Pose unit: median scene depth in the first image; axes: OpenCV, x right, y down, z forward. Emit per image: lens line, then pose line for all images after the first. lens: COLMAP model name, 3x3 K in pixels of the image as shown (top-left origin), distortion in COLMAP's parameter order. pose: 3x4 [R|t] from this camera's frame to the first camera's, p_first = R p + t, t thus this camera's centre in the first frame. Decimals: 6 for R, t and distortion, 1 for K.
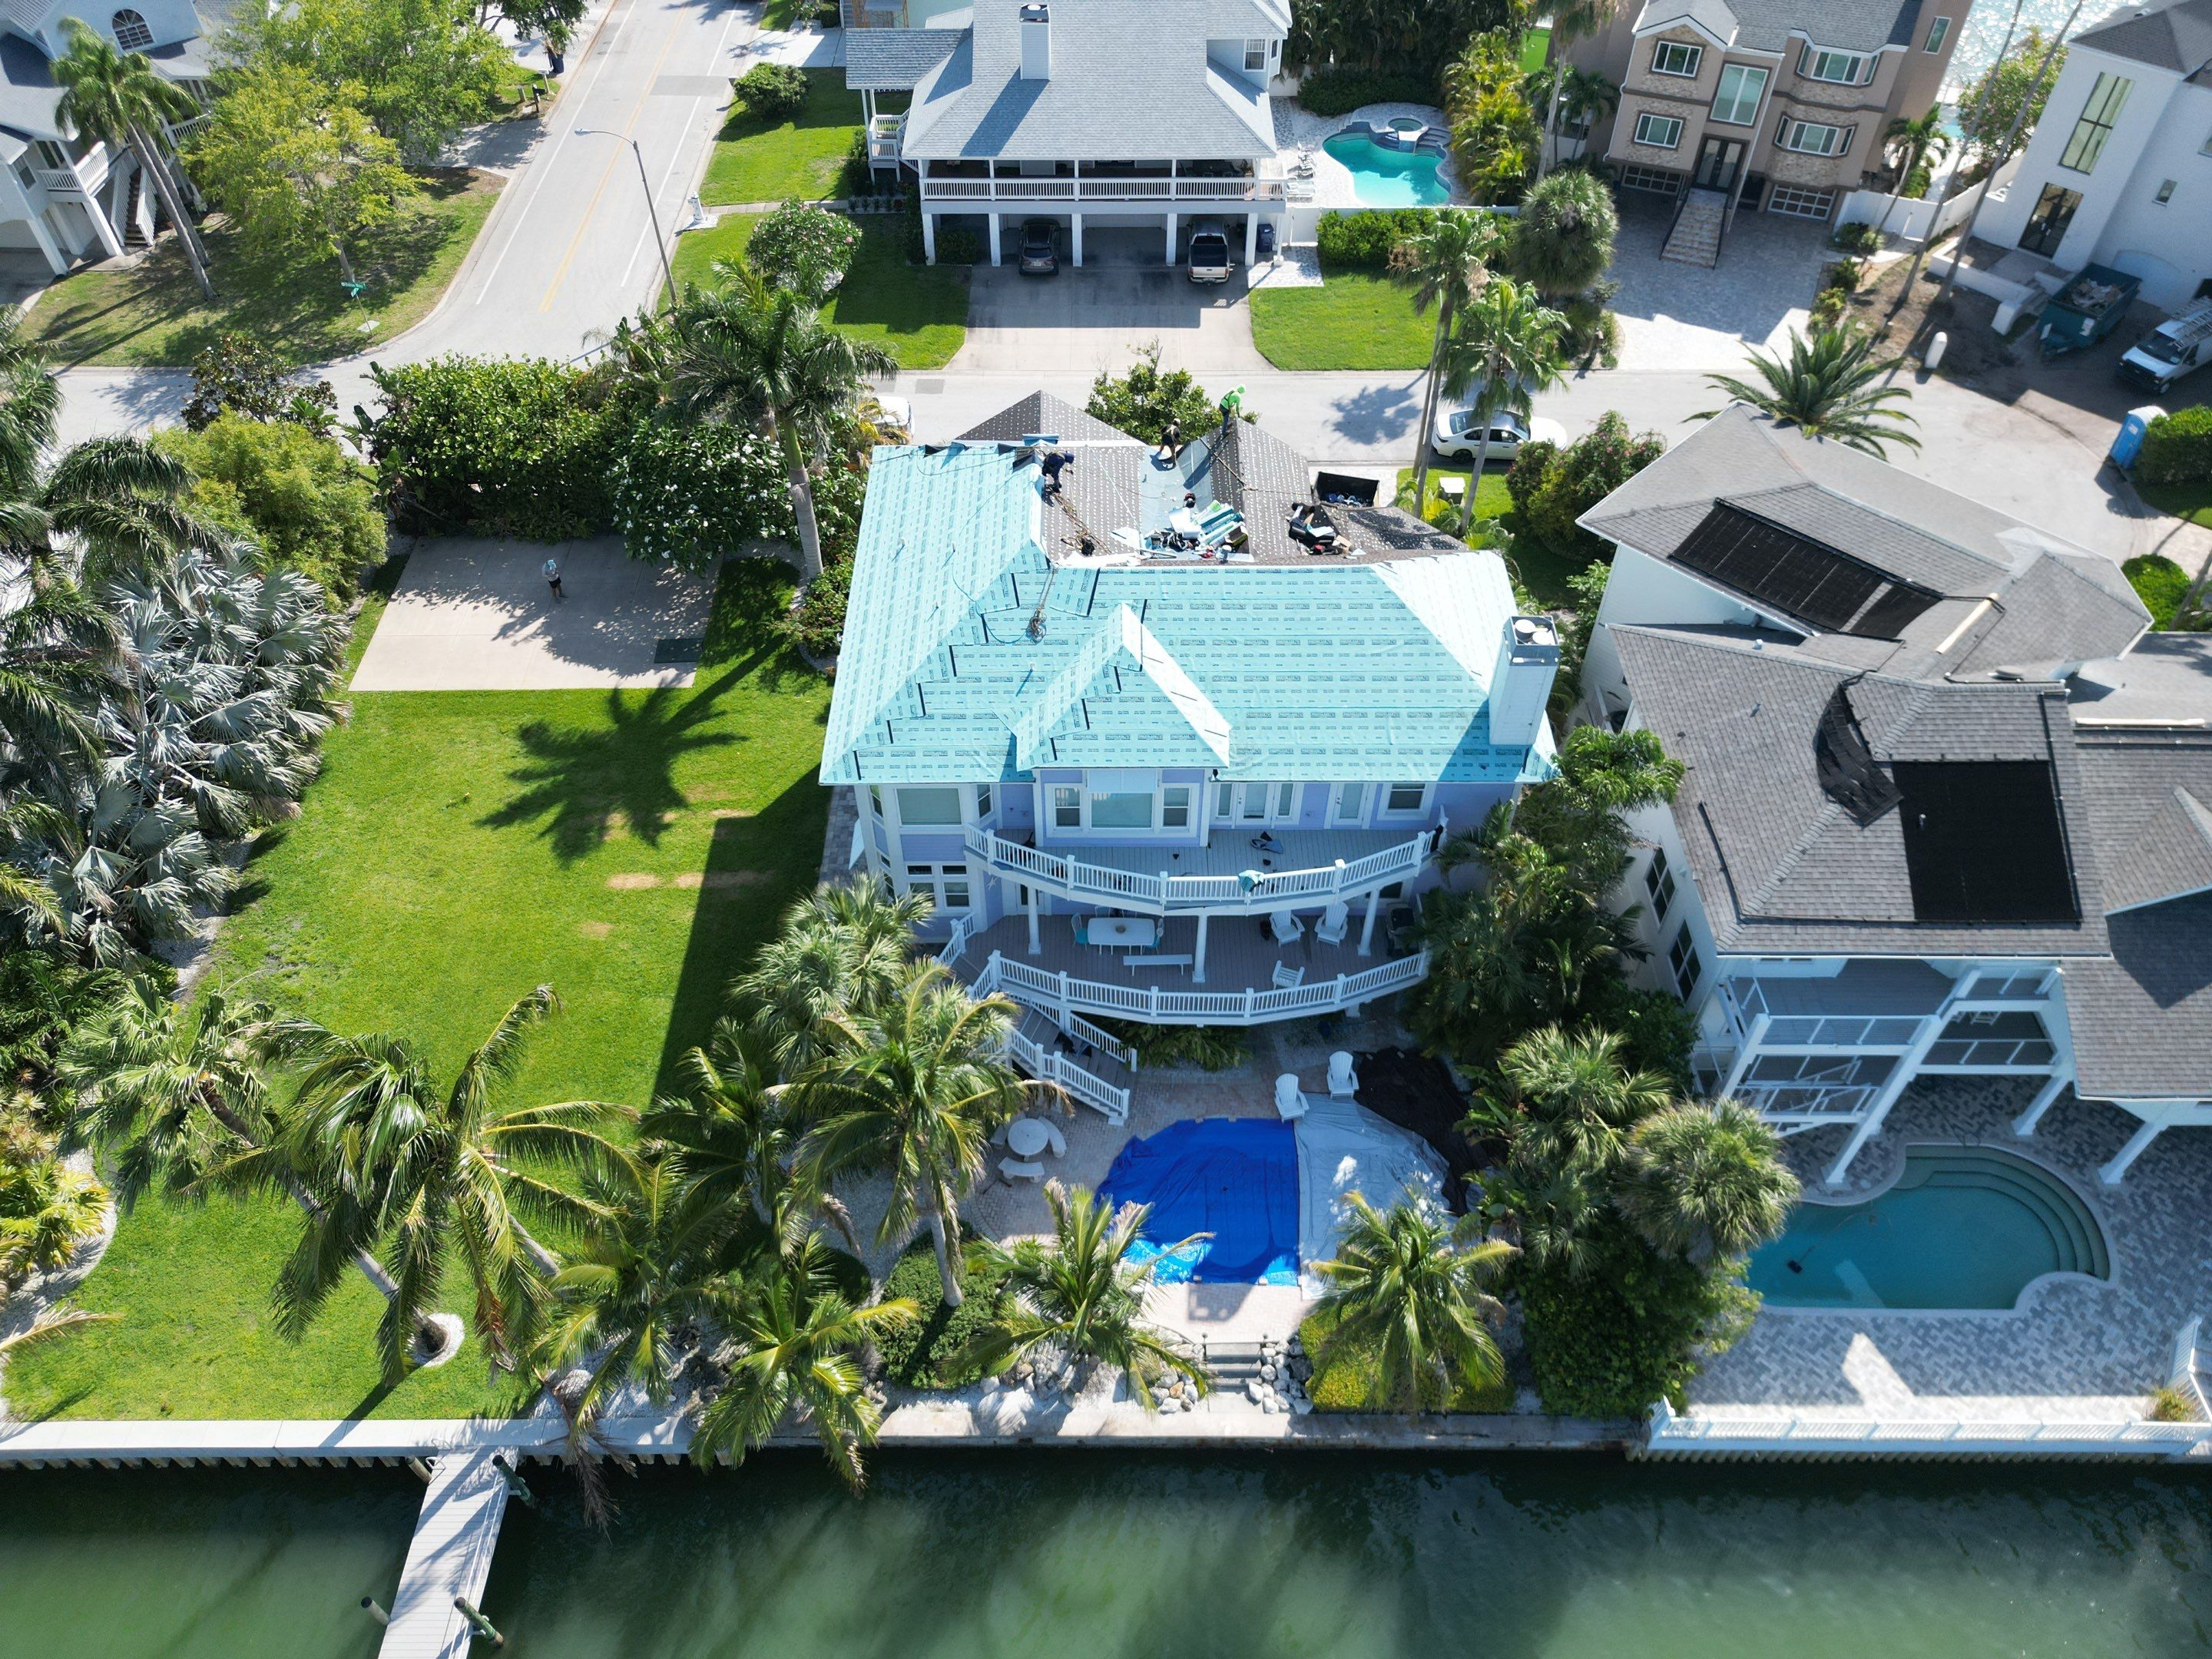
lens RADIAL K [[1558.0, 0, 1095.8], [0, 1558.0, 822.1], [0, 0, 1]] dist [0.050880, -0.044340]
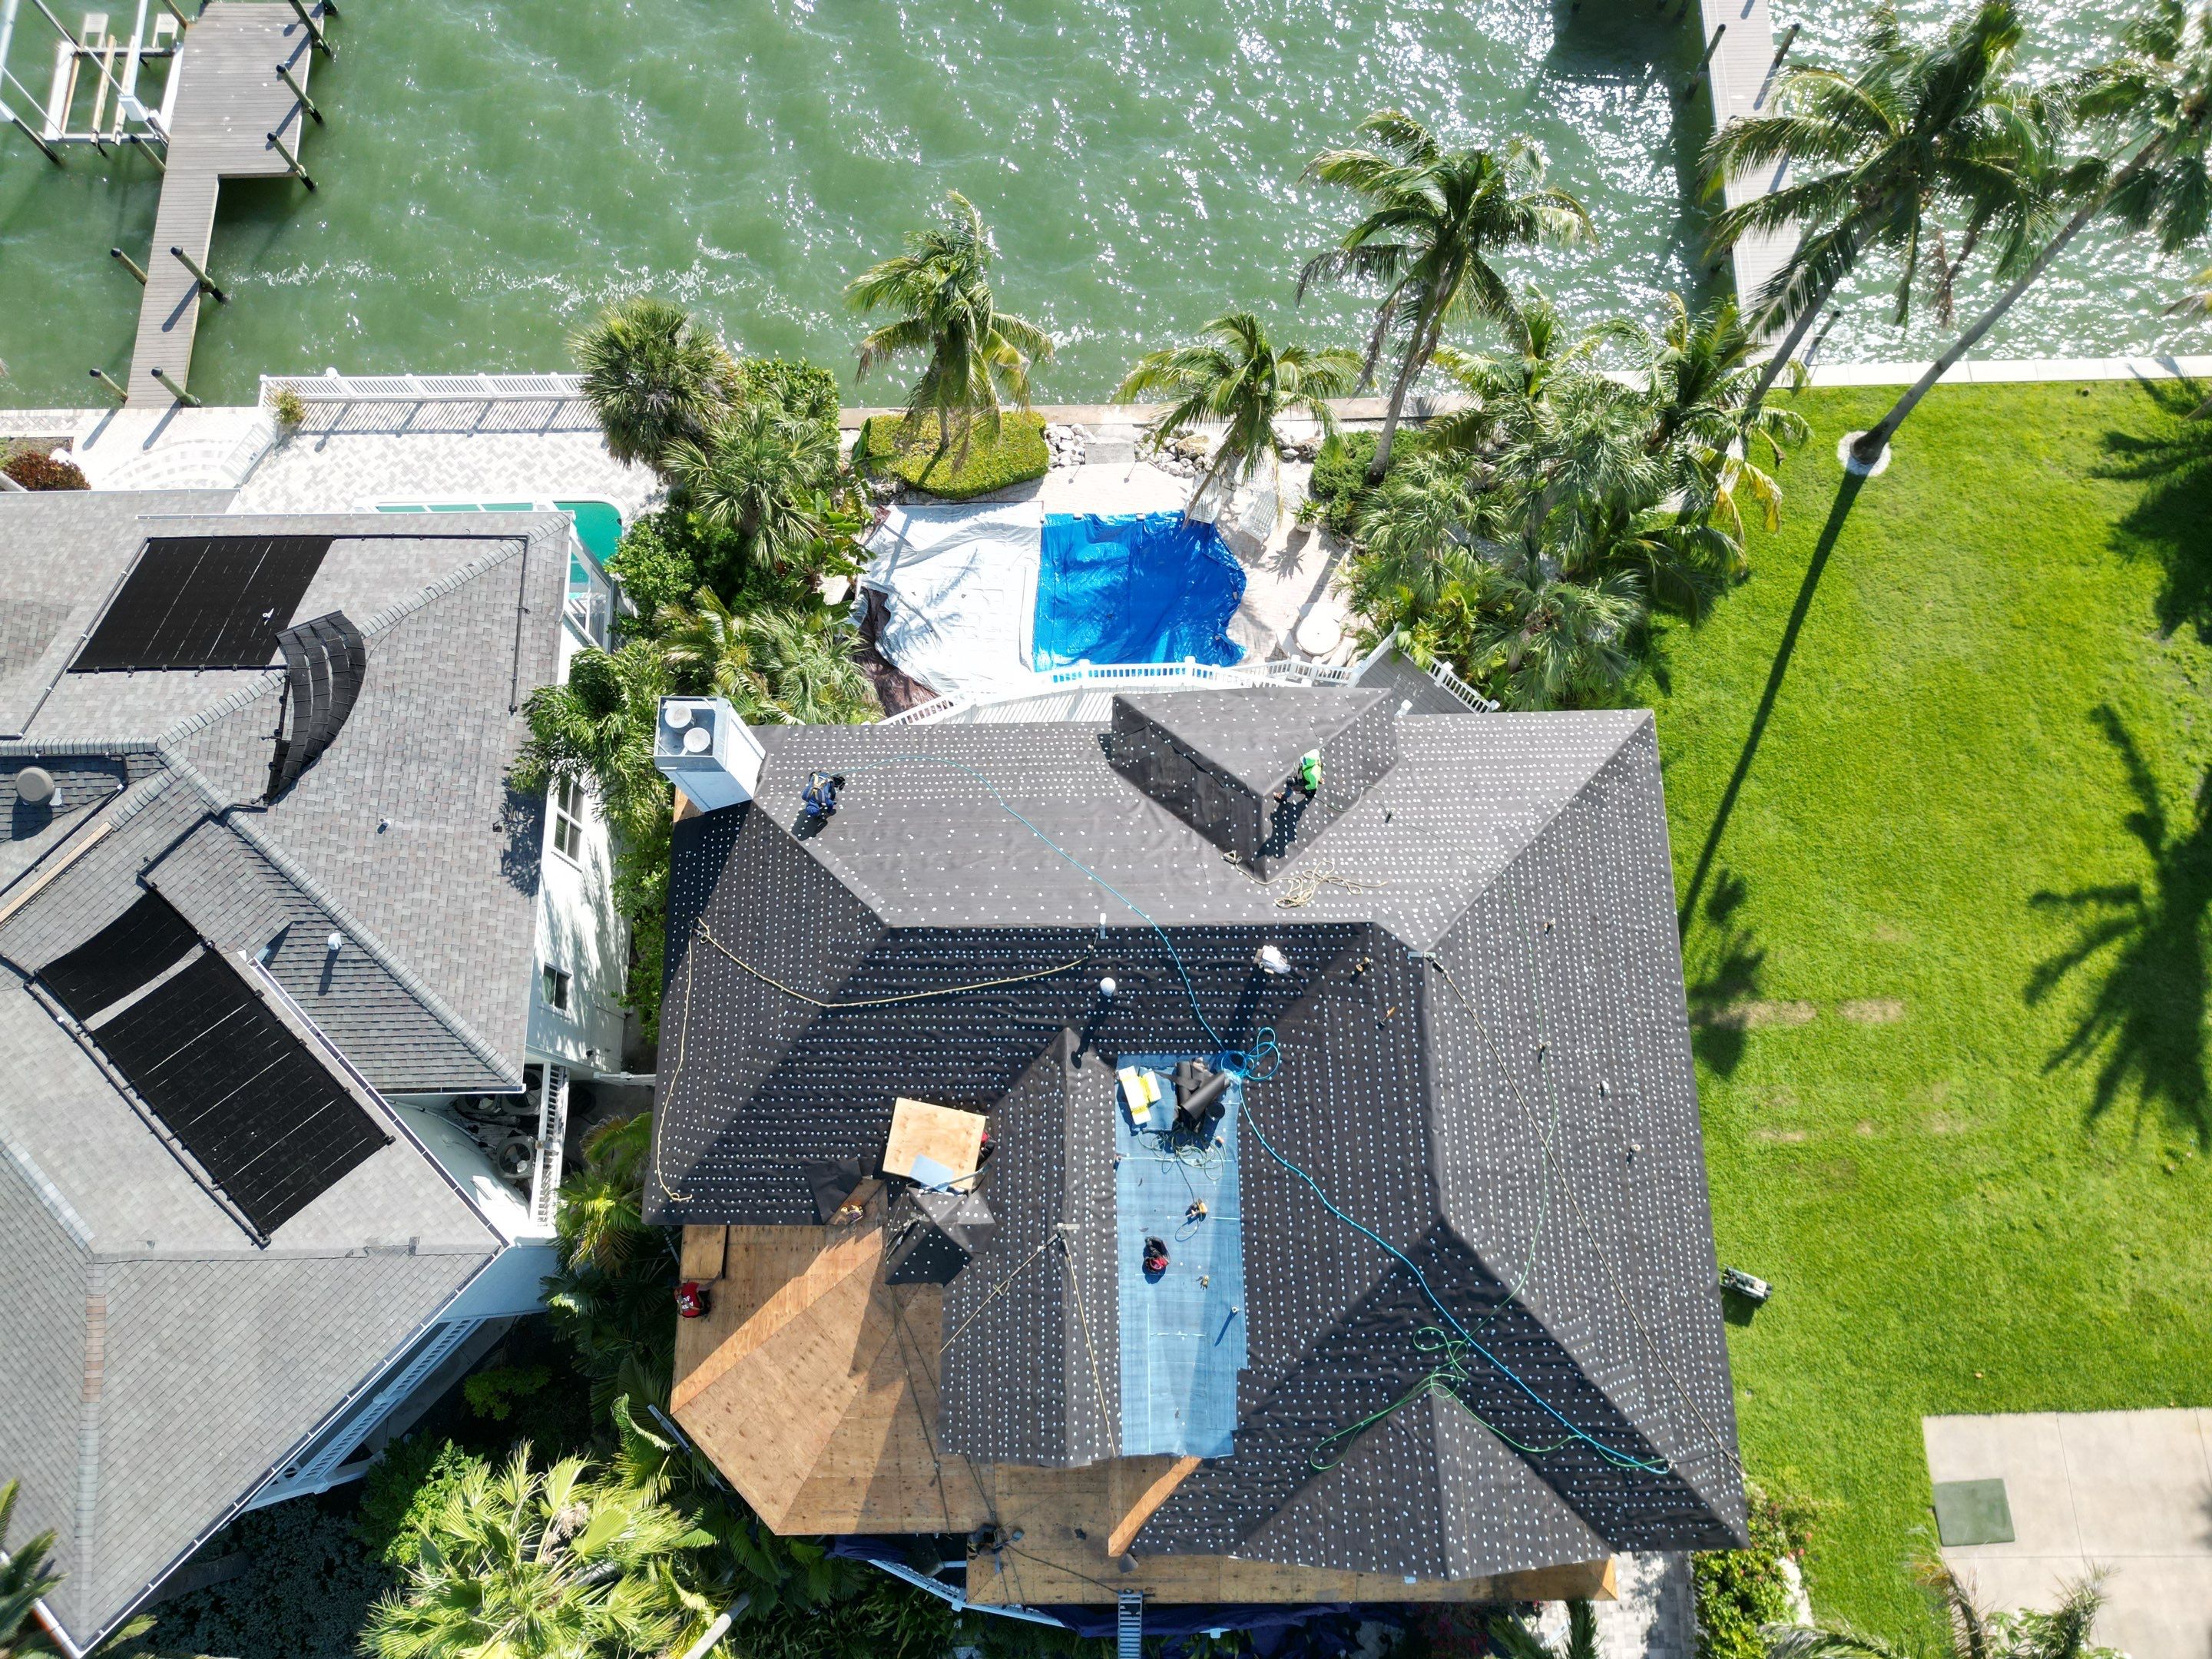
lens RADIAL K [[1558.0, 0, 1100.2], [0, 1558.0, 830.5], [0, 0, 1]] dist [0.050880, -0.044340]
pose [[-0.999723, 0.020098, 0.012245, 0.074081], [-0.000328, -0.532143, 0.846654, -0.651563], [0.023532, 0.846416, 0.532002, 0.580792]]
